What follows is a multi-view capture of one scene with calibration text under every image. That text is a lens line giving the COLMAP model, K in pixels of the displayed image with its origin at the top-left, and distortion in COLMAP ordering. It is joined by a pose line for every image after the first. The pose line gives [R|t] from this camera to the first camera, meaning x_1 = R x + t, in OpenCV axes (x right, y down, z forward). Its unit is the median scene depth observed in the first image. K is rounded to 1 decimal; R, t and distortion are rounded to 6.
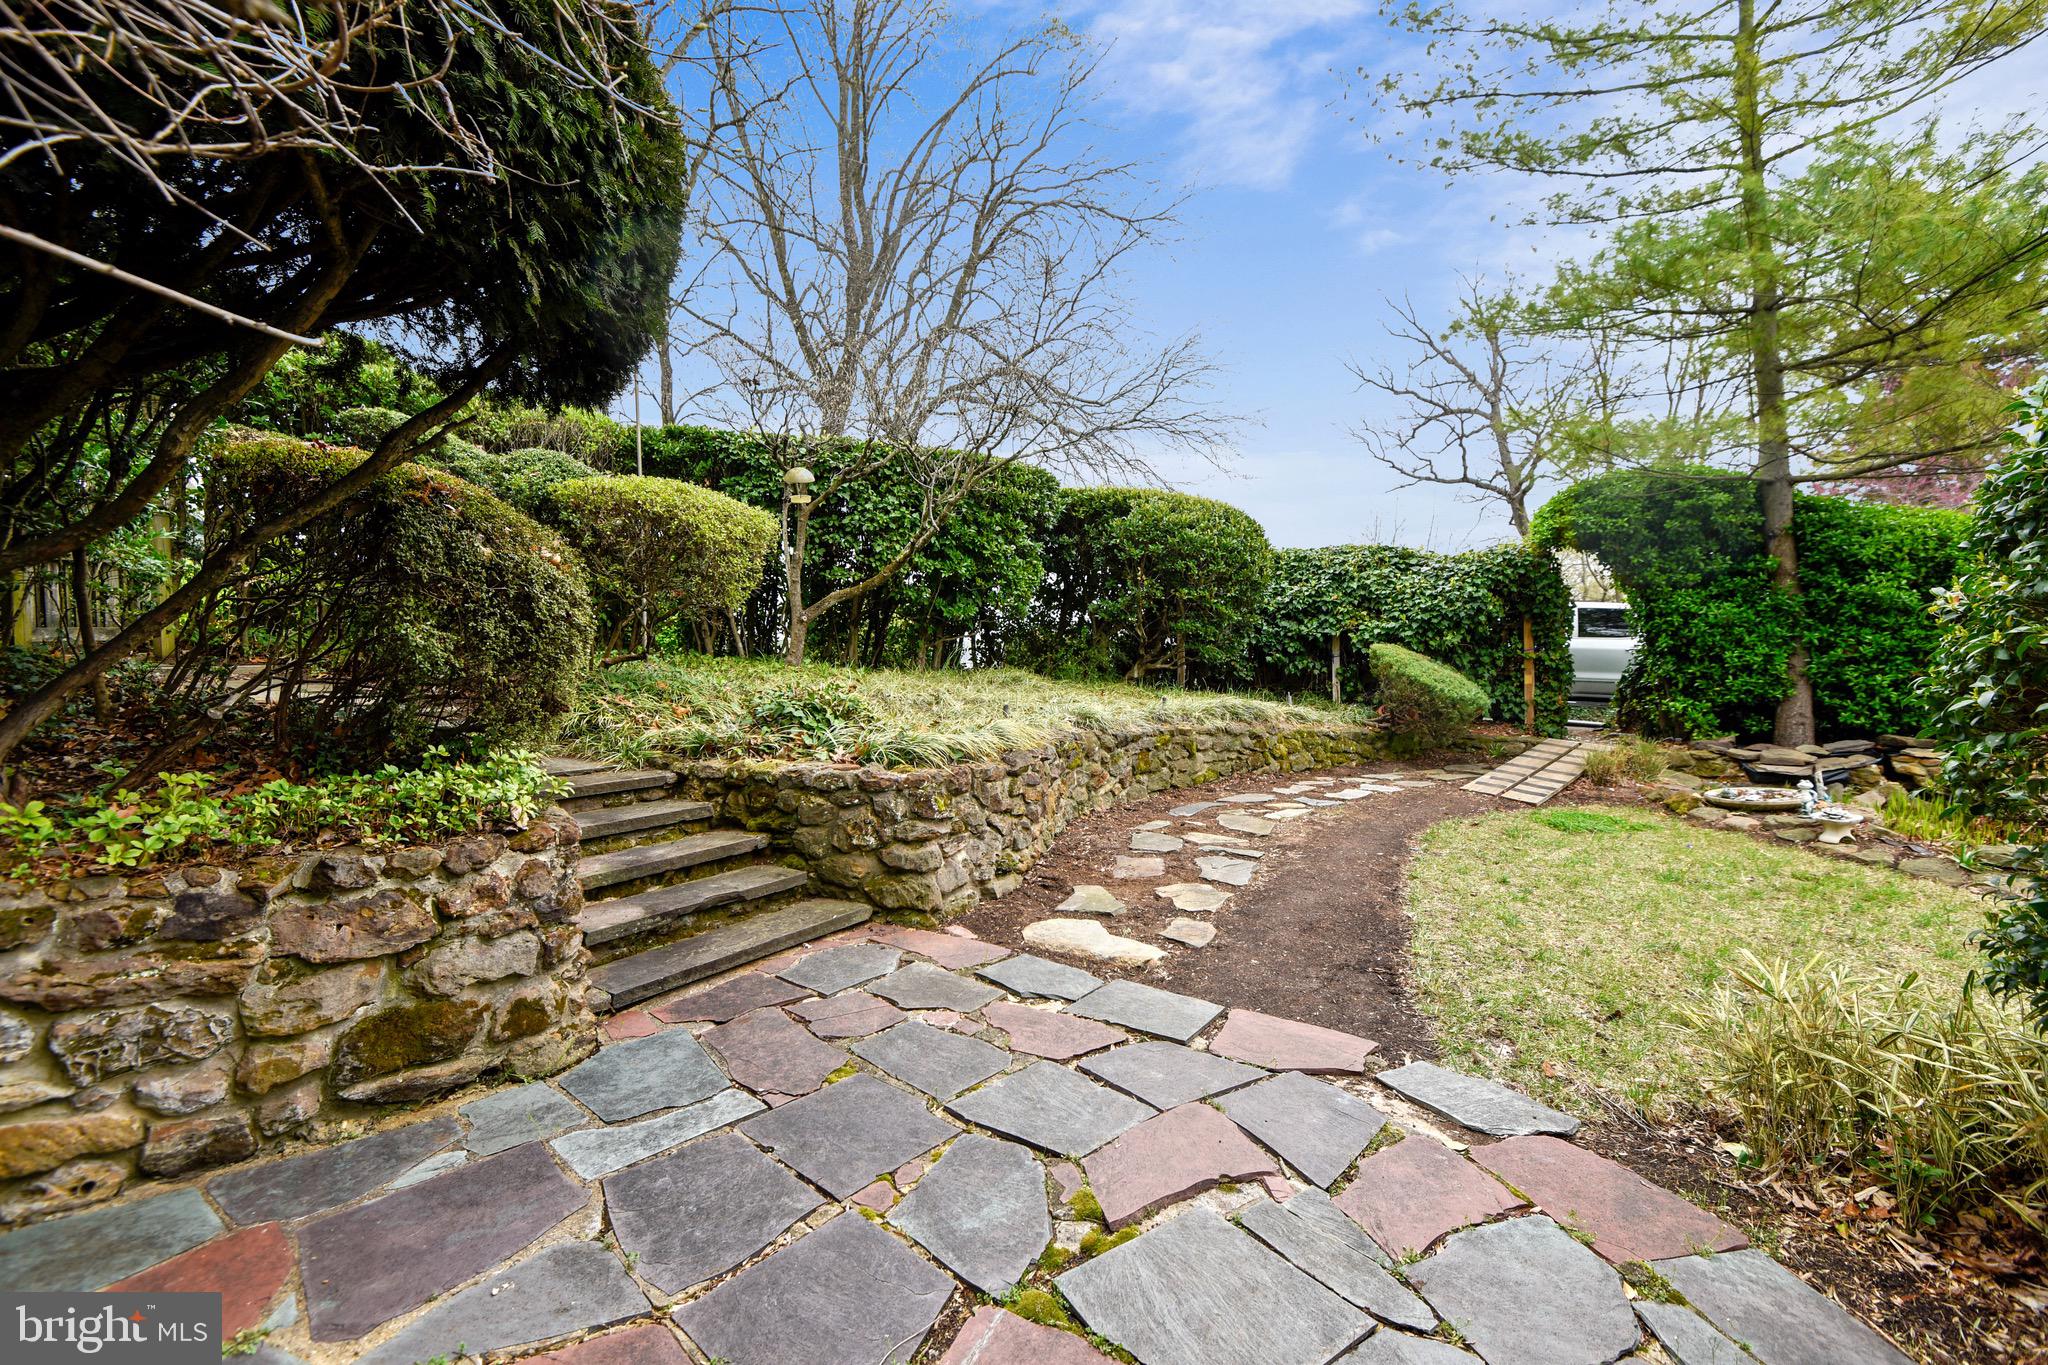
lens RADIAL K [[926.9, 0, 1029.2], [0, 926.9, 680.7], [0, 0, 1]] dist [0.003467, -0.007982]
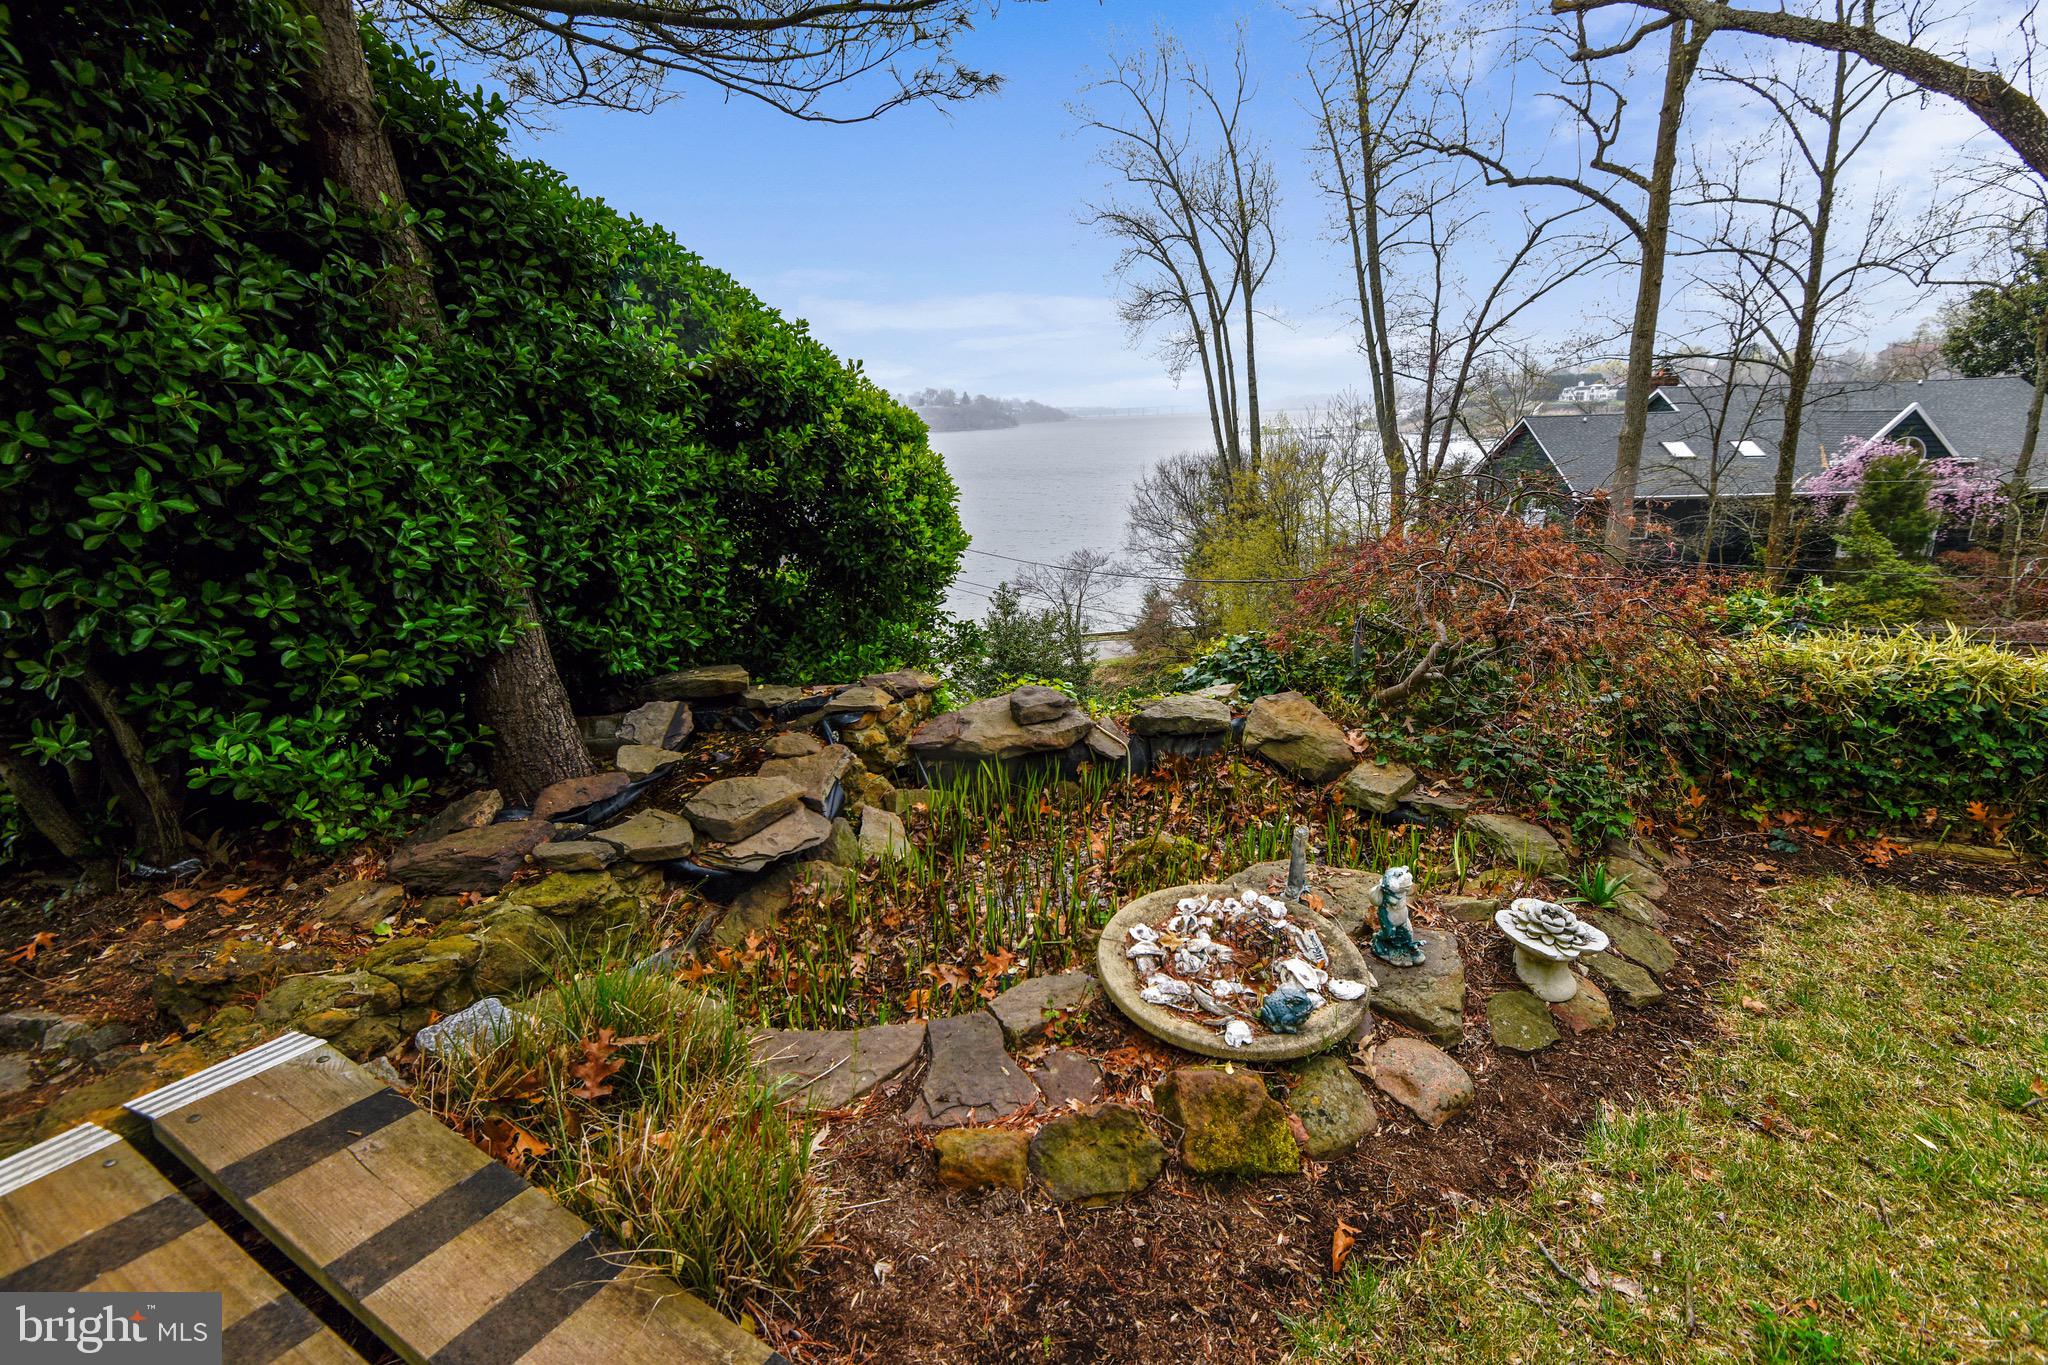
lens RADIAL K [[926.9, 0, 1014.6], [0, 926.9, 685.9], [0, 0, 1]] dist [0.003467, -0.007982]
pose [[-0.303245, -0.241029, 0.921926, 0.418763], [0.065349, 0.959944, 0.272463, -0.049784], [-0.950669, 0.142870, -0.275347, 0.906293]]
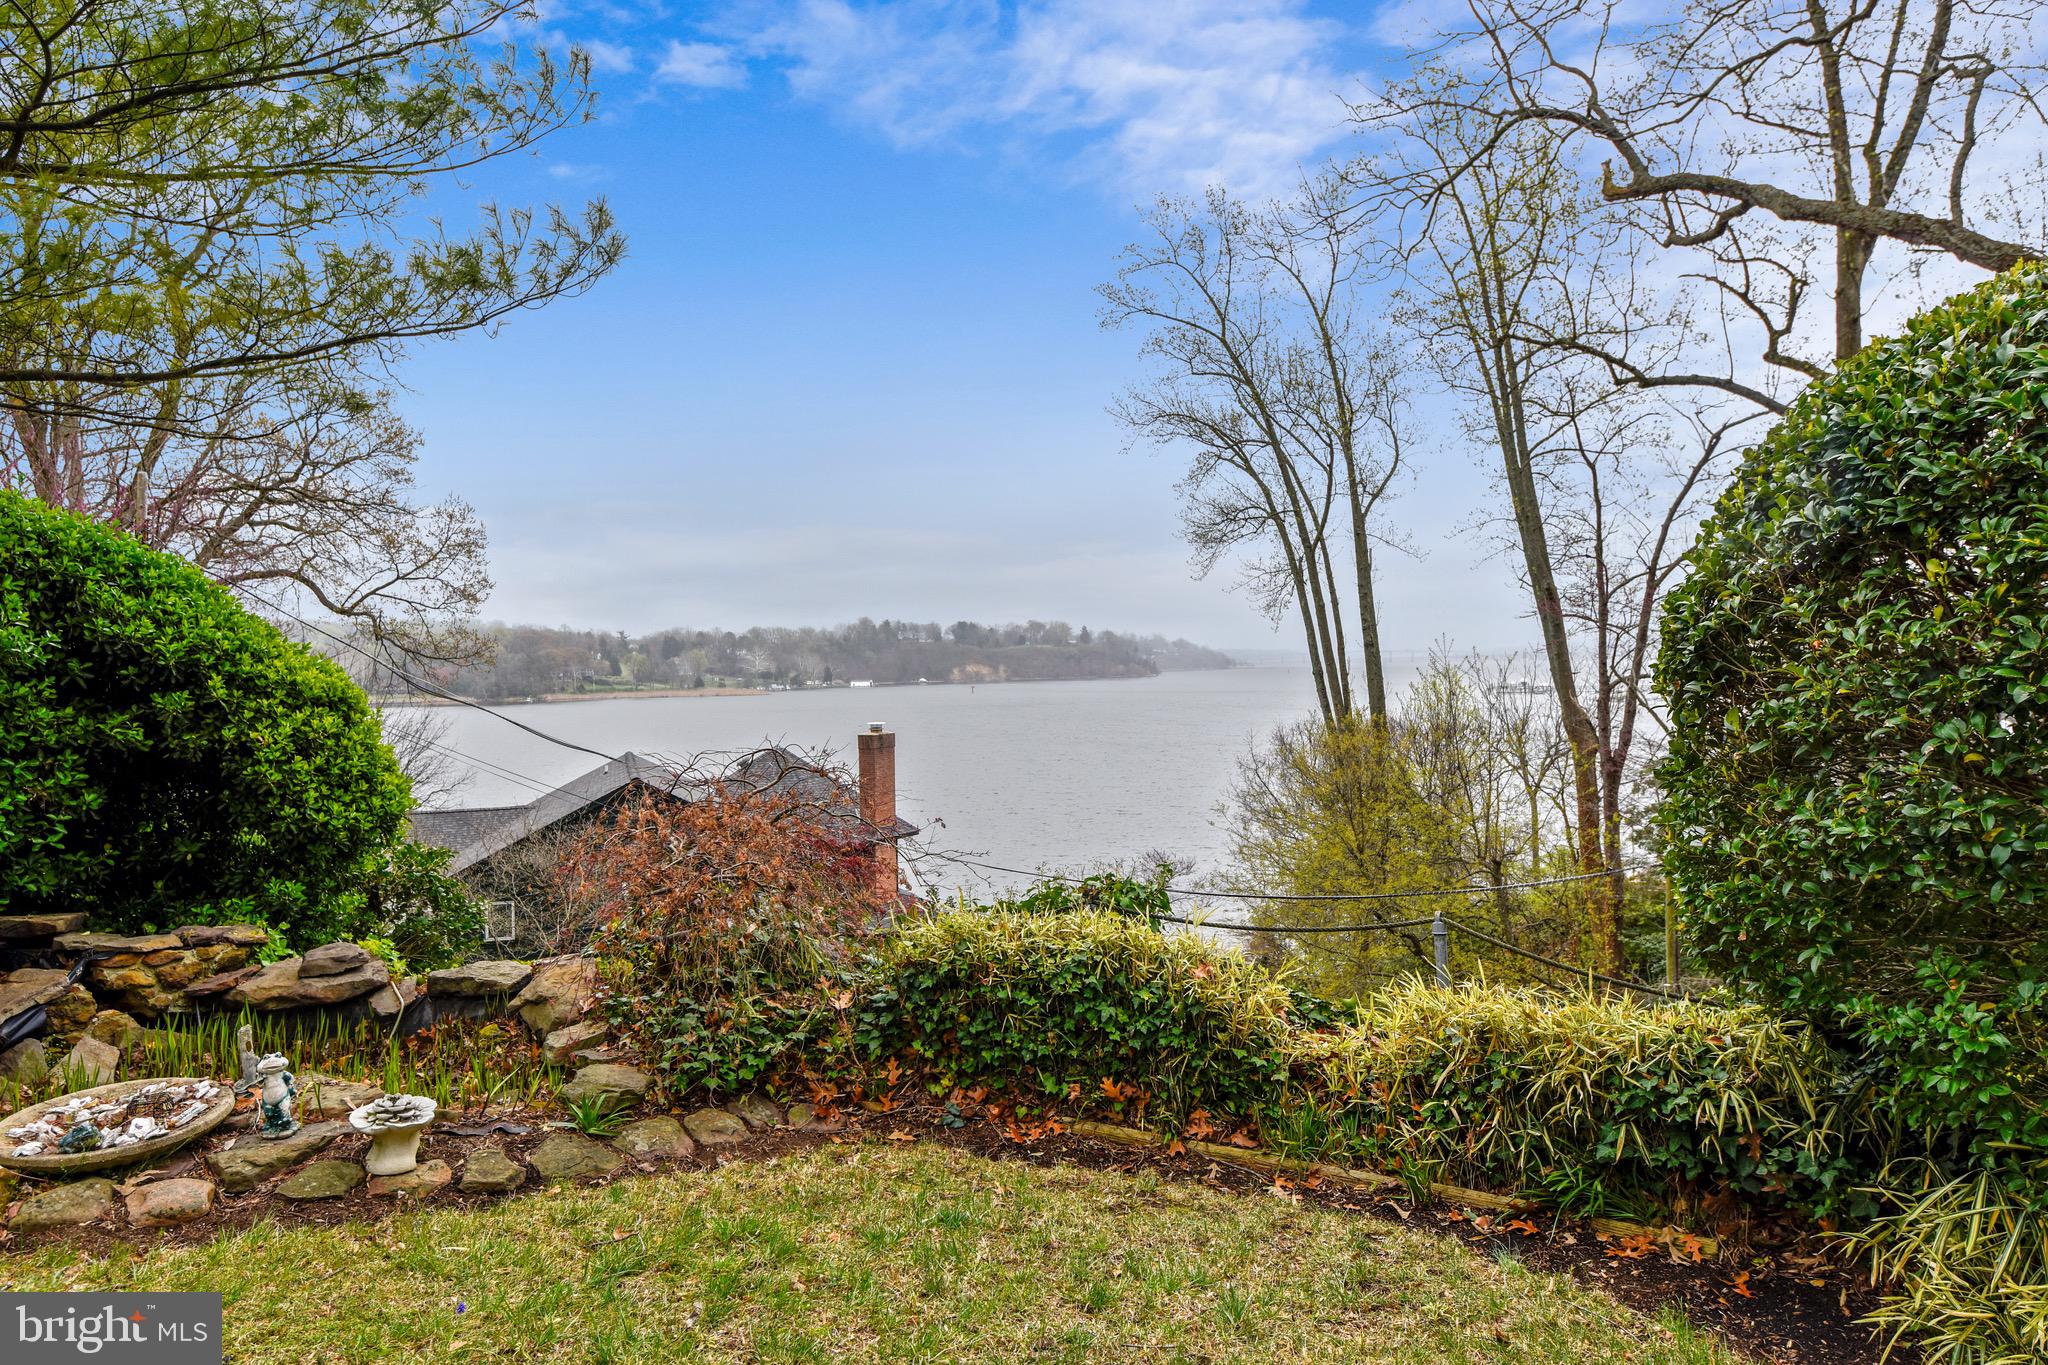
lens RADIAL K [[1390.4, 0, 1035.6], [0, 1390.4, 684.9], [0, 0, 1]] dist [0.014001, -0.026730]
pose [[-0.210648, 0.004503, 0.977552, 0.074730], [0.048698, 0.998796, 0.005893, -0.041087], [-0.976348, 0.048846, -0.210614, 0.566866]]
